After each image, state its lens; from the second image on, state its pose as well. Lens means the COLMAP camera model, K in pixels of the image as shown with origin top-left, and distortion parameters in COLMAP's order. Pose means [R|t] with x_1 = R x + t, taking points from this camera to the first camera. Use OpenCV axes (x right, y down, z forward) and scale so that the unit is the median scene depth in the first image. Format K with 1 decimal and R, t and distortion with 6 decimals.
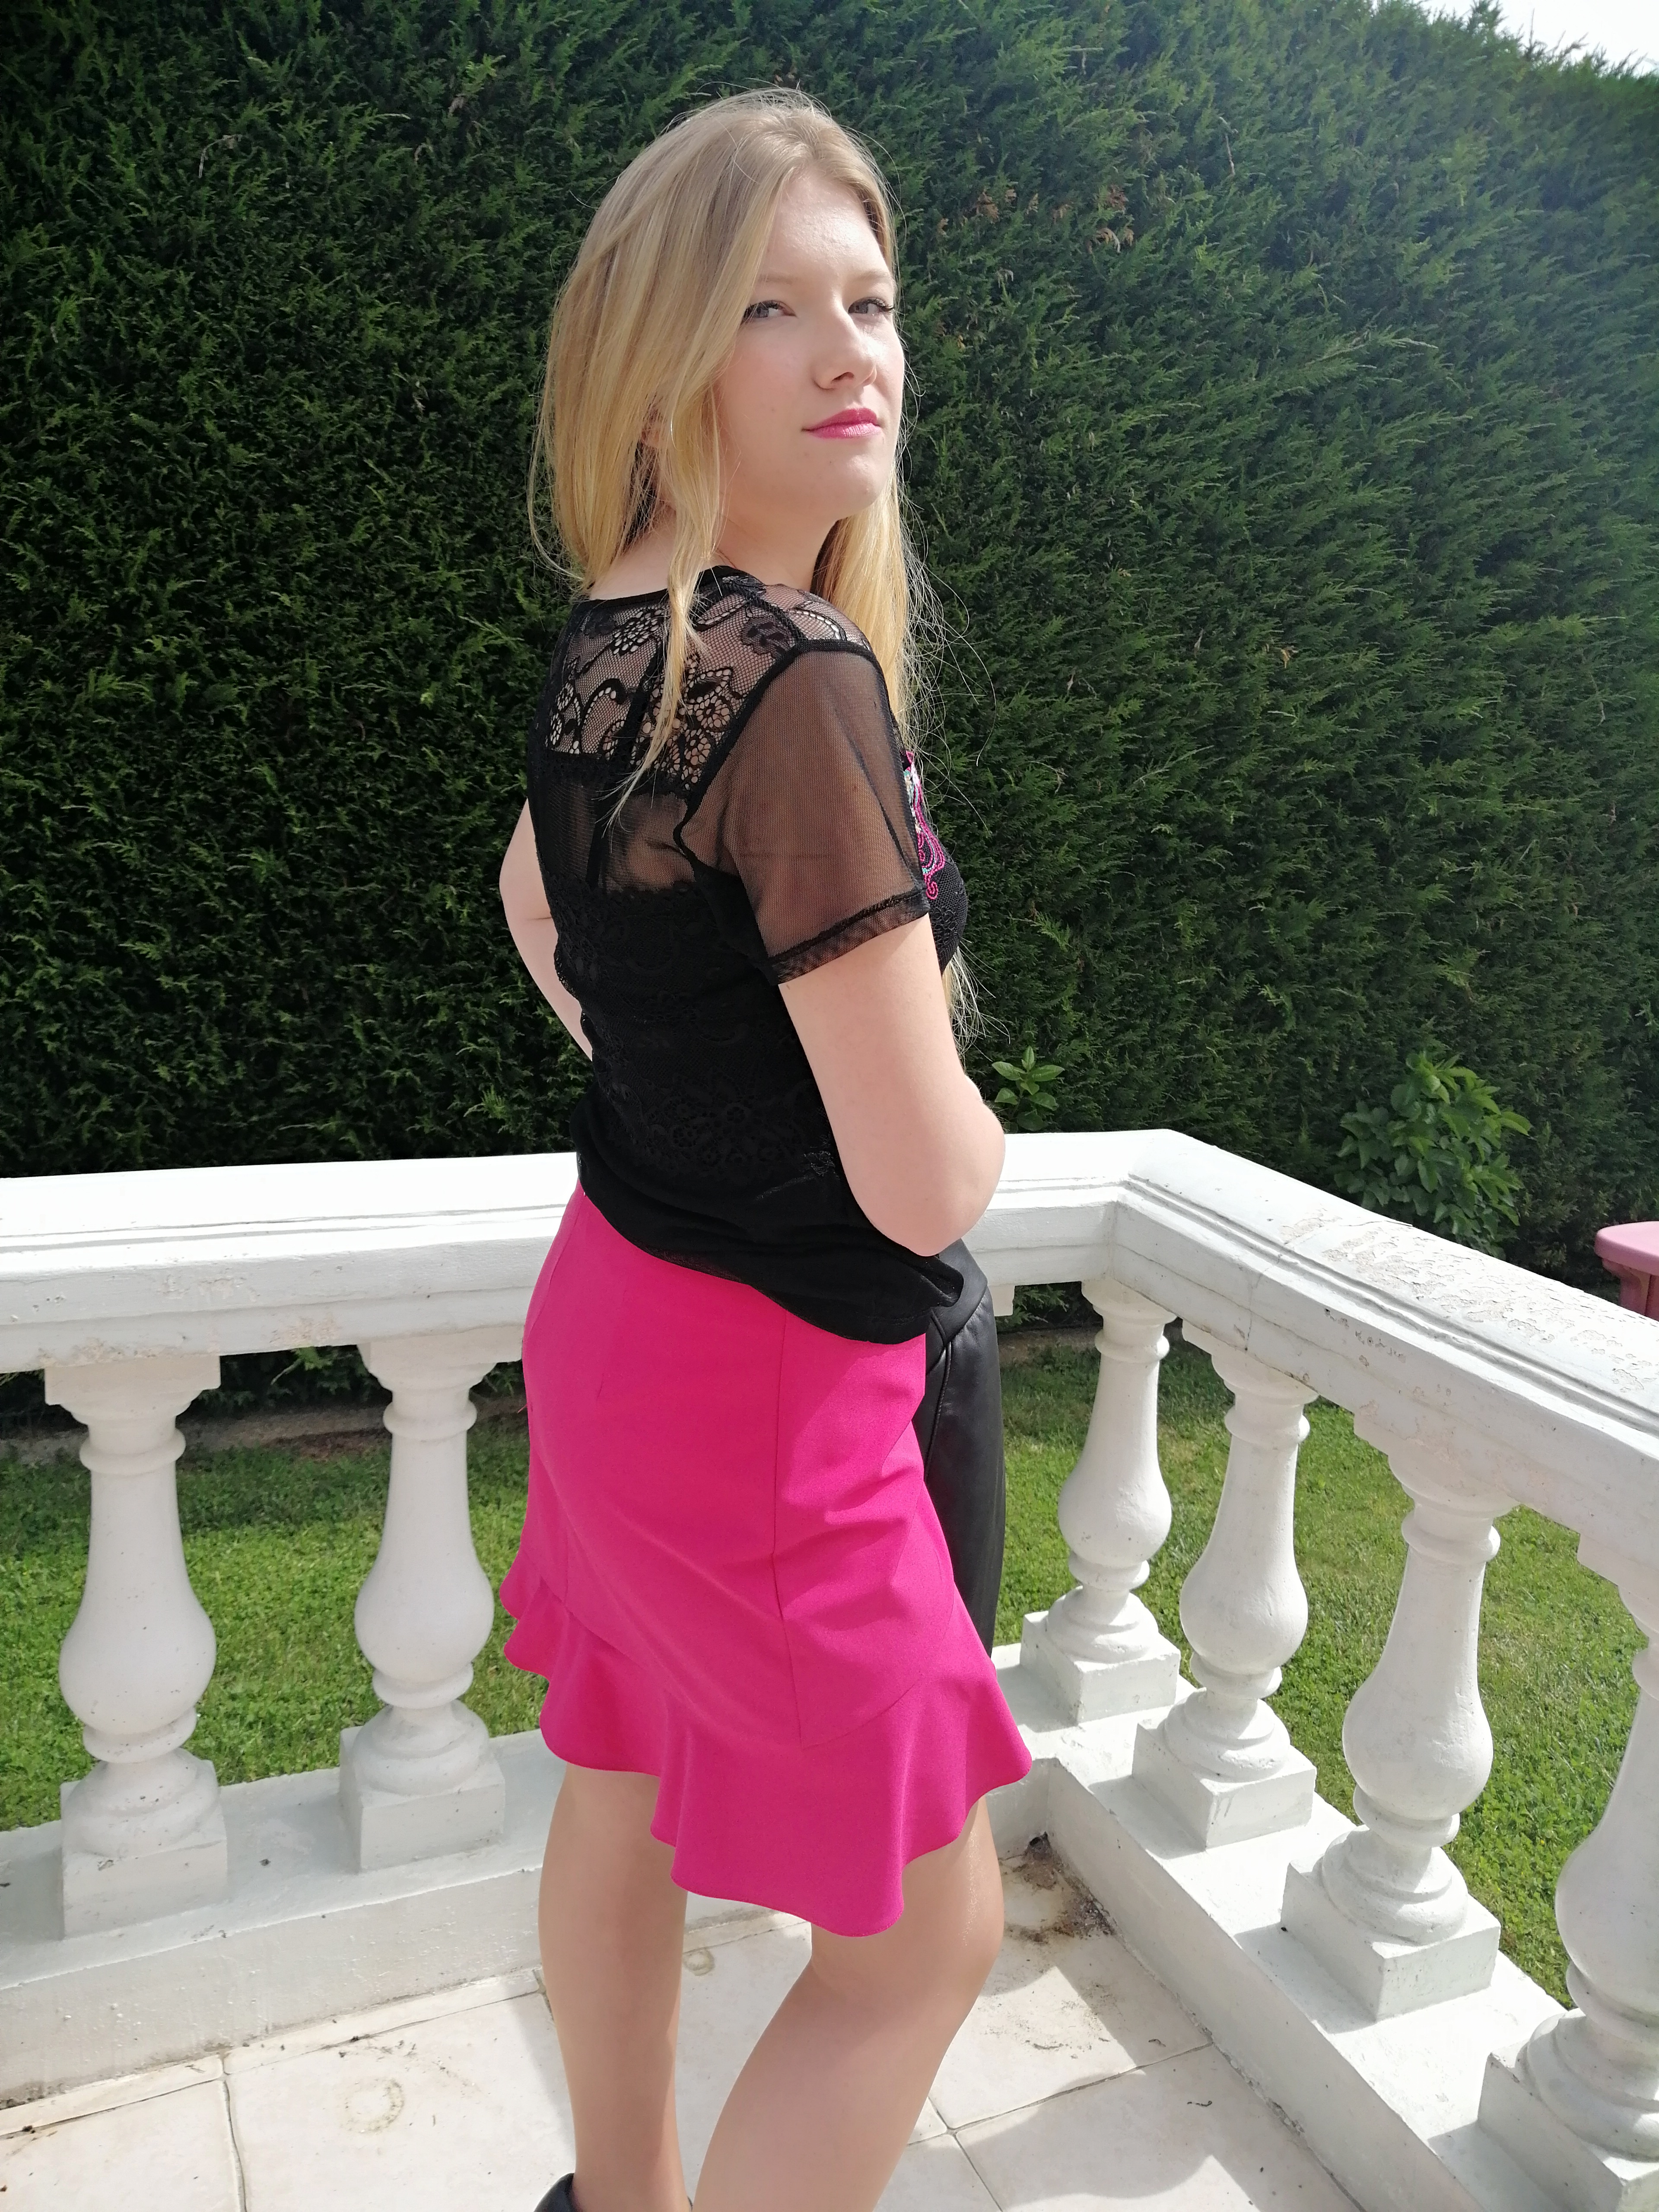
lens RADIAL K [[1717.8, 0, 829.5], [0, 1717.8, 1106.0], [0, 0, 1]] dist [-0.022907, 0.053020]
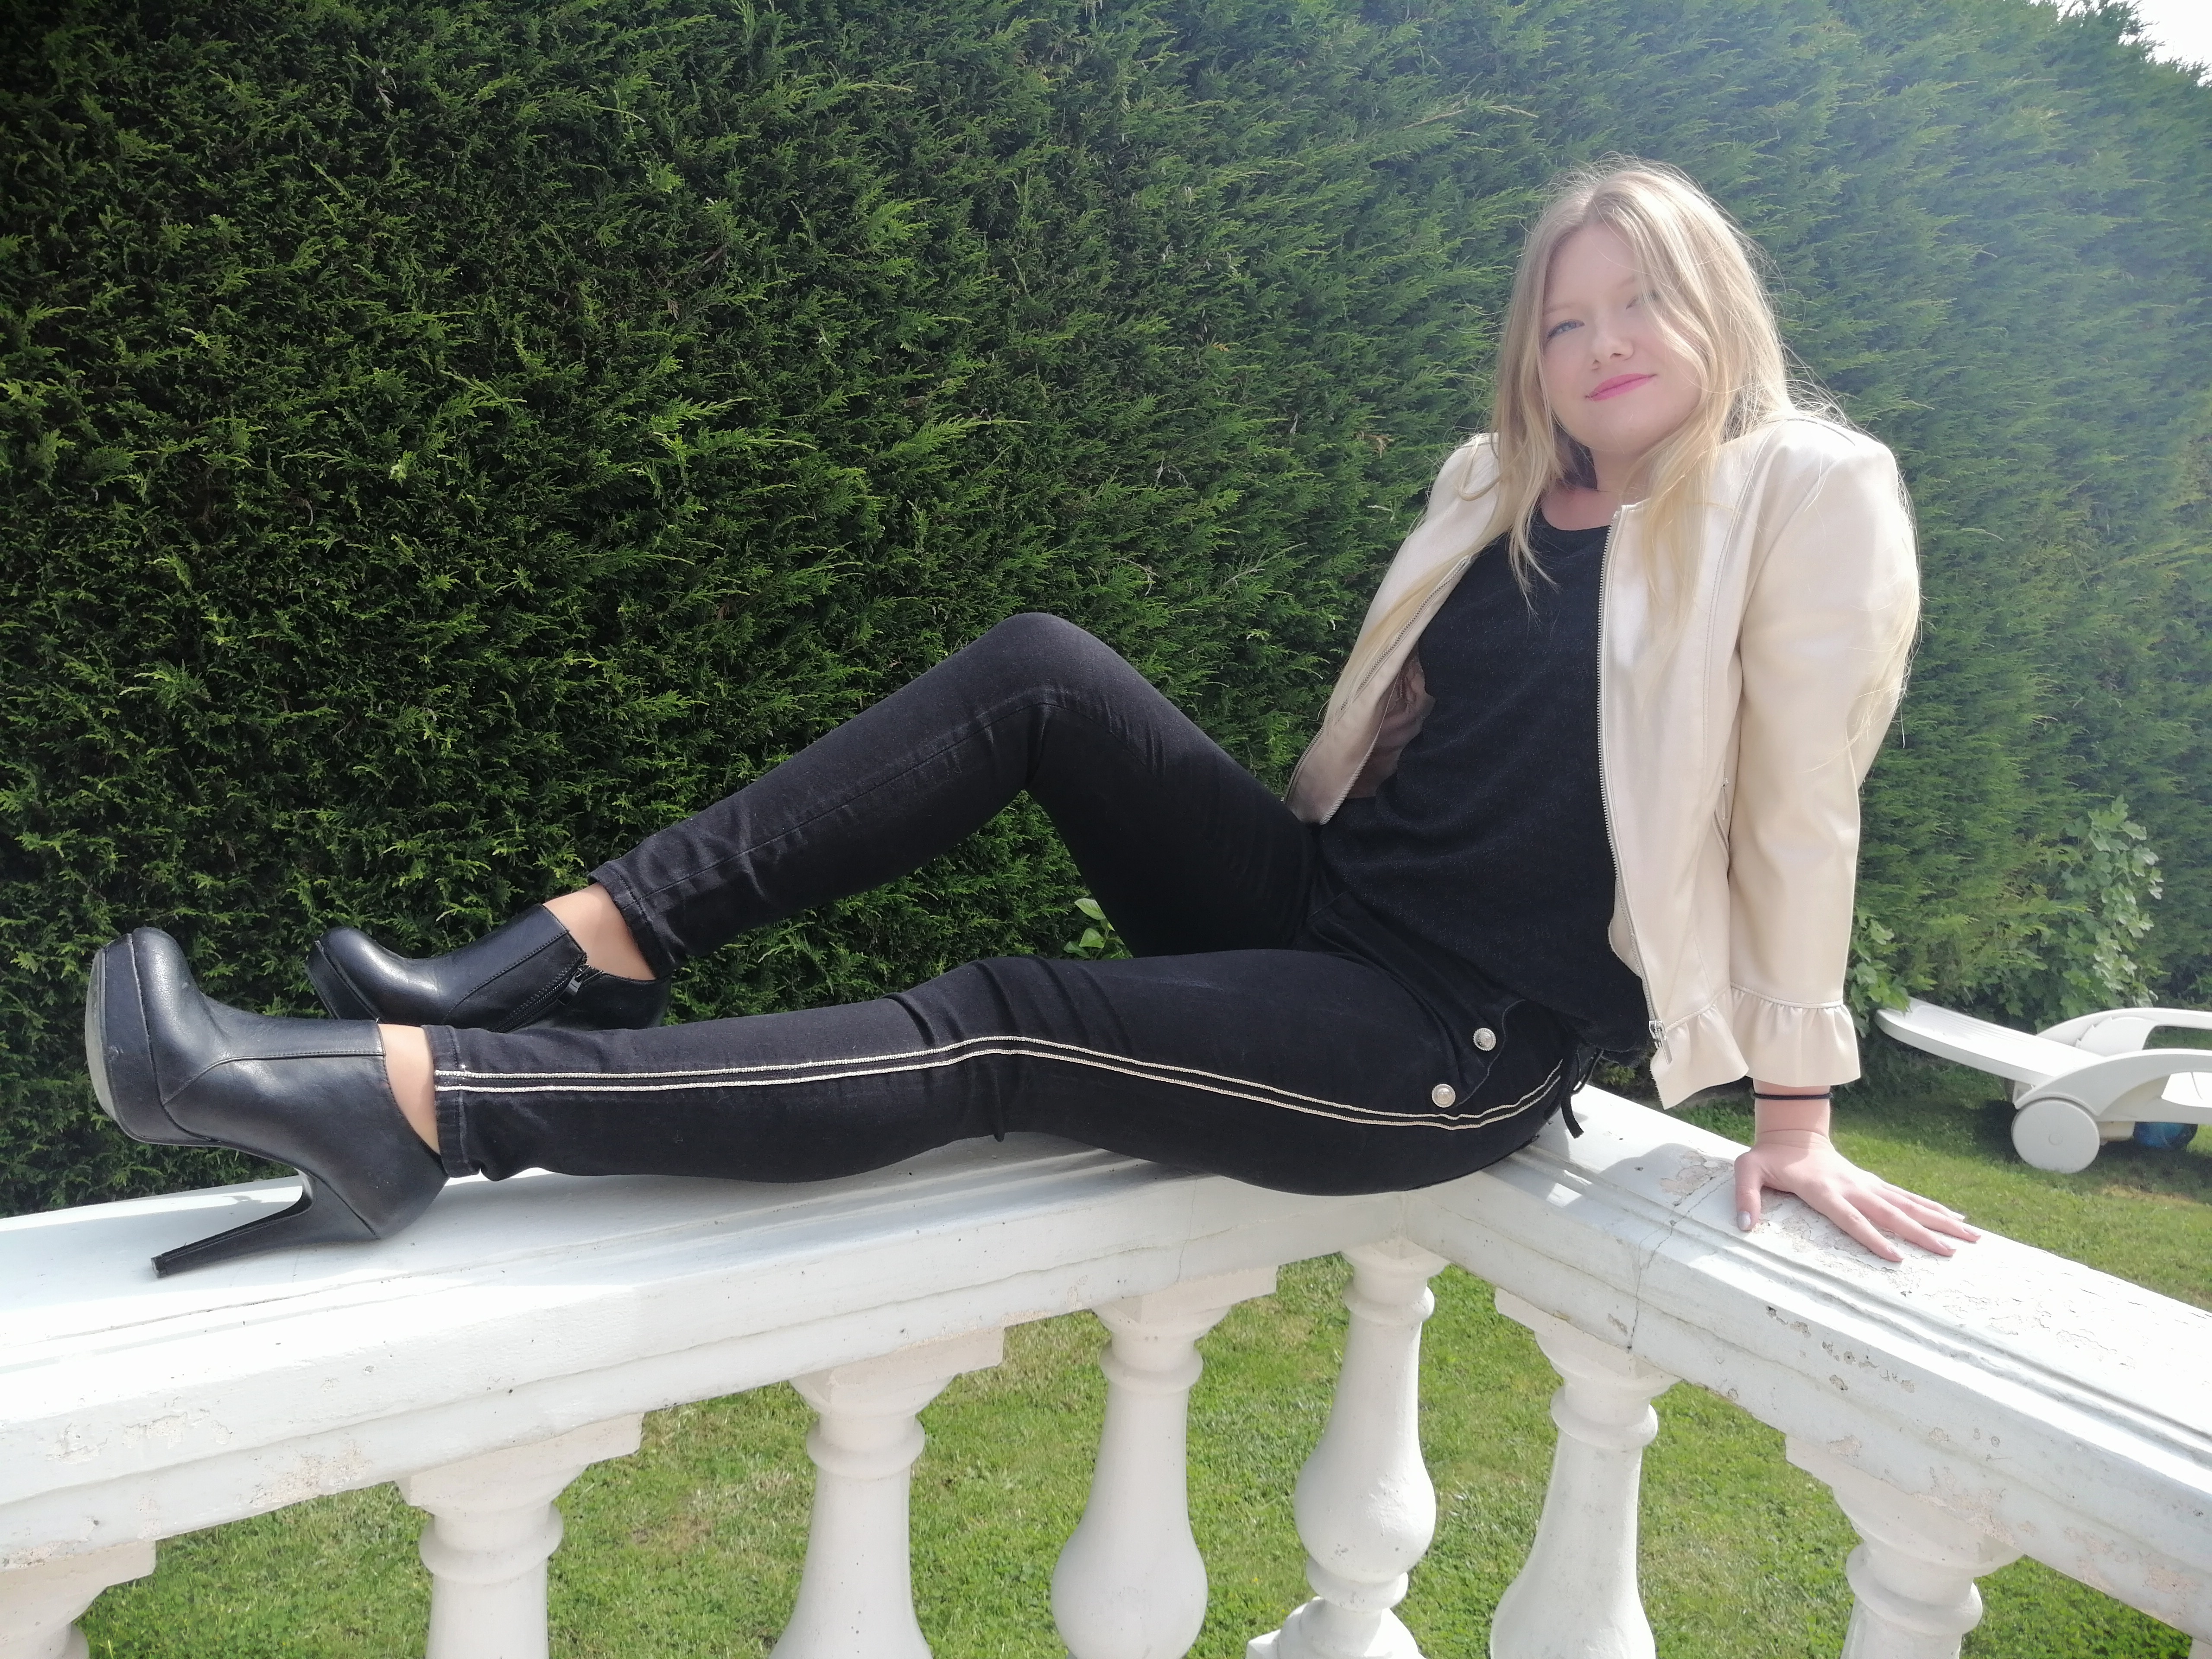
lens RADIAL K [[1733.9, 0, 1110.5], [0, 1733.9, 828.5], [0, 0, 1]] dist [-0.018772, 0.050496]
pose [[0.980523, -0.018415, 0.195539, -0.068635], [0.024734, 0.999246, -0.029925, -0.040874], [-0.194840, 0.034179, 0.980239, 0.156399]]
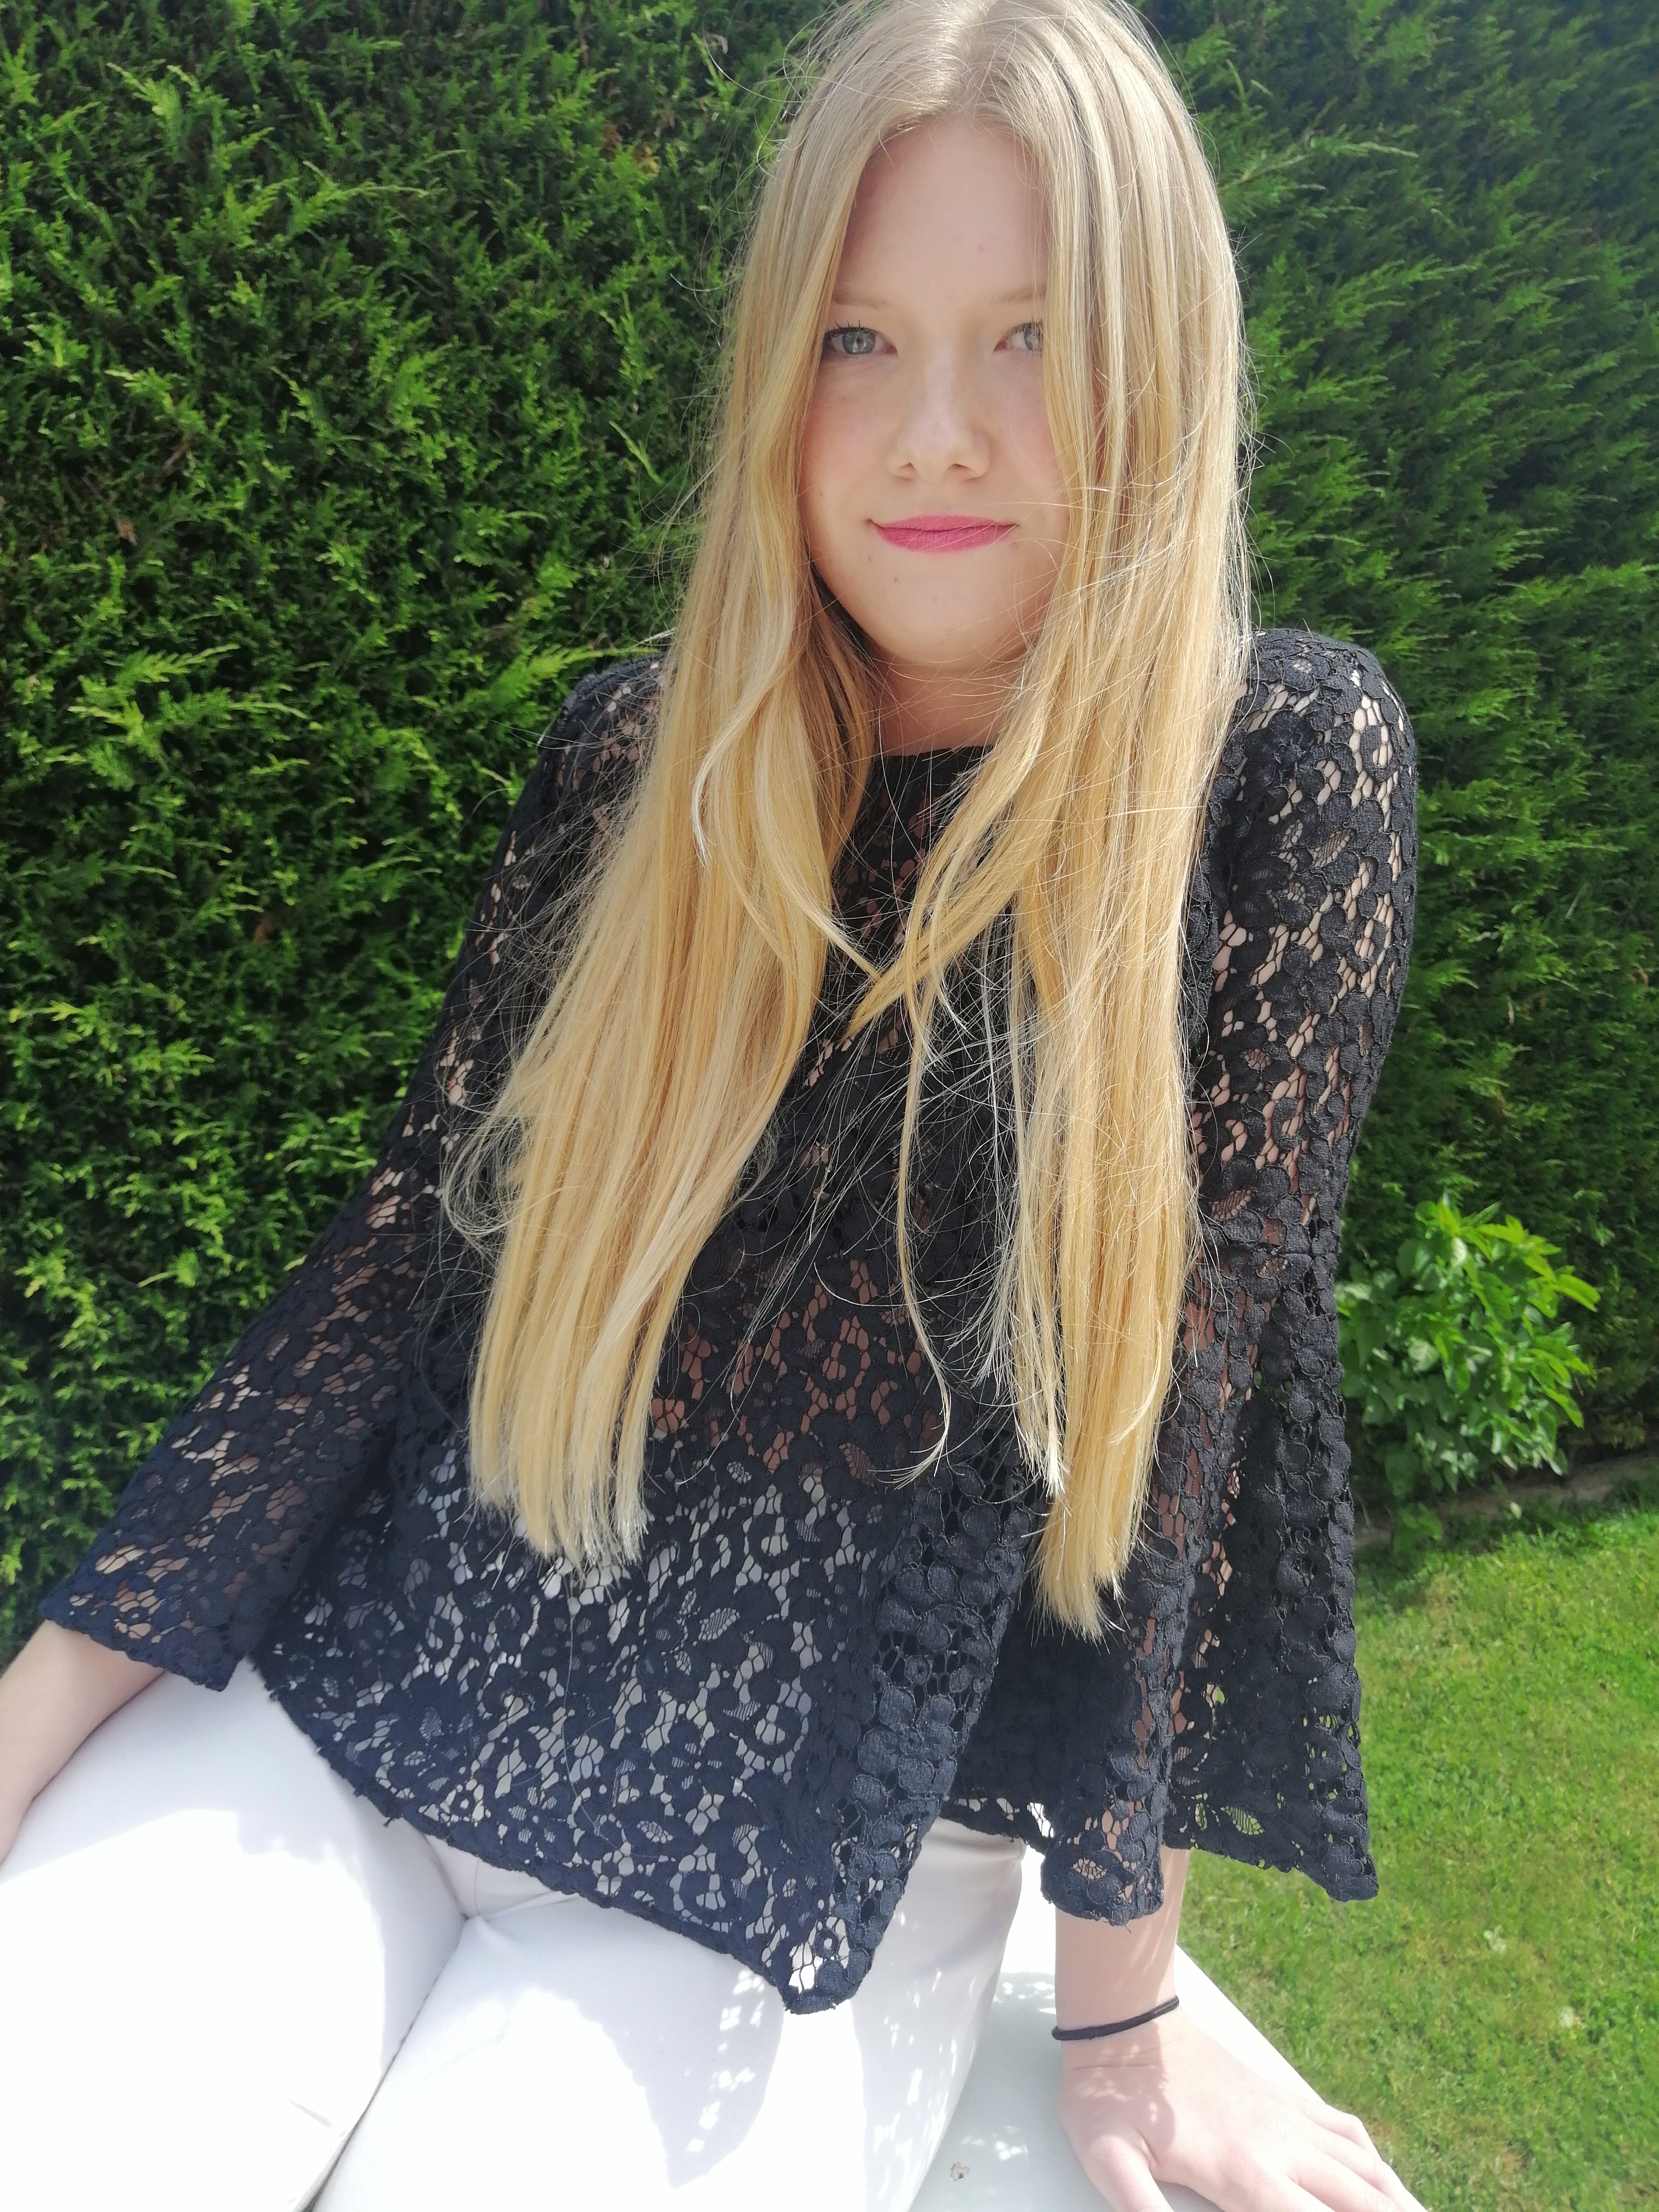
lens RADIAL K [[1744.5, 0, 829.5], [0, 1744.5, 1106.0], [0, 0, 1]] dist [-0.024932, 0.053304]
pose [[0.998868, -0.047269, 0.005232, 0.124414], [0.047303, 0.998859, -0.006578, -0.099894], [-0.004916, 0.006818, 0.999965, 0.383271]]
